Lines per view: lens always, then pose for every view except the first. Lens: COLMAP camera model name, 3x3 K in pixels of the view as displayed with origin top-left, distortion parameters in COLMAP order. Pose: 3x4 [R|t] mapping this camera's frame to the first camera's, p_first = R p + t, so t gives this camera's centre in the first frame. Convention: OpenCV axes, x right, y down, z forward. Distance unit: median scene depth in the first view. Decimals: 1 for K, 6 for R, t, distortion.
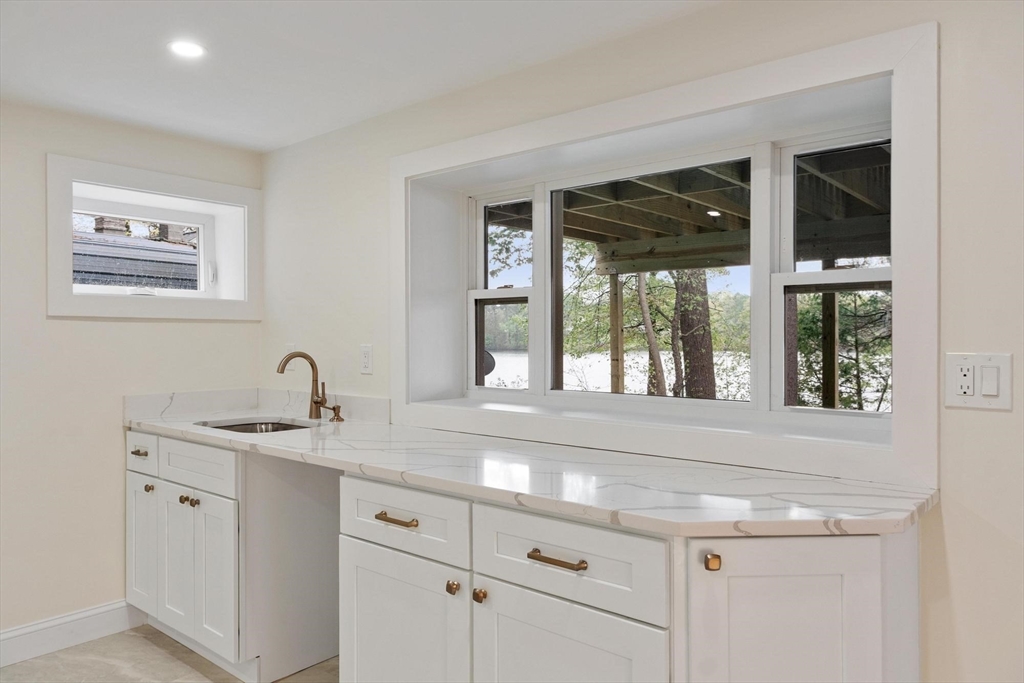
lens RADIAL K [[715.6, 0, 511.2], [0, 715.6, 345.9], [0, 0, 1]] dist [0.000227, 0.002886]
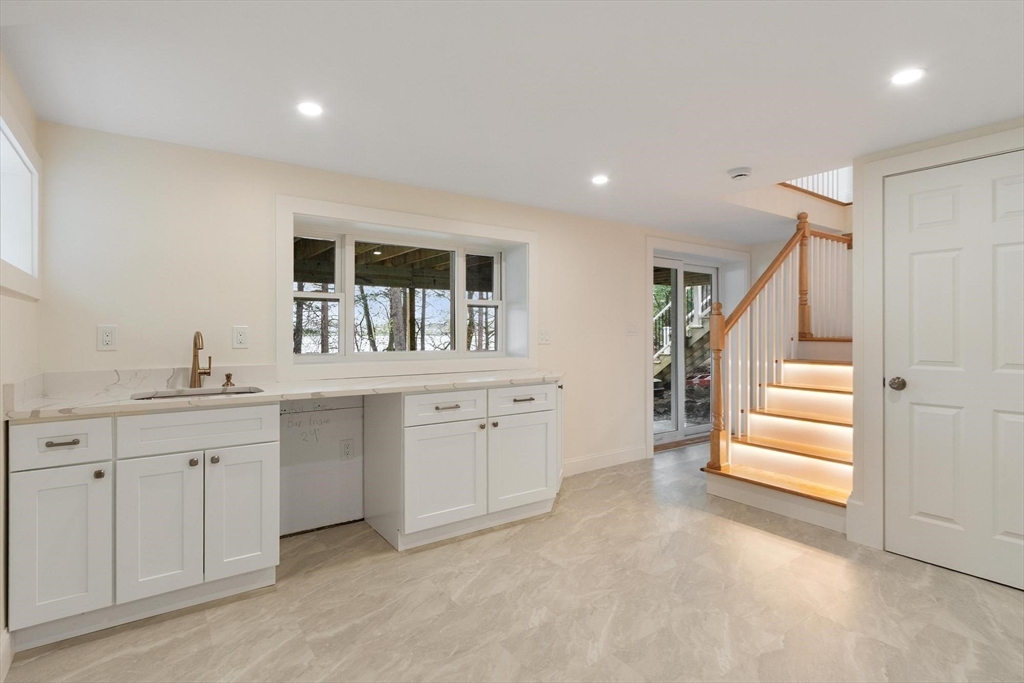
lens RADIAL K [[513.3, 0, 511.8], [0, 513.3, 333.0], [0, 0, 1]] dist [-0.003737, -0.000069]
pose [[0.226460, -0.001726, 0.974019, -1.130392], [0.010395, 0.999946, -0.000645, 0.018767], [-0.973965, 0.010270, 0.226466, 0.336400]]
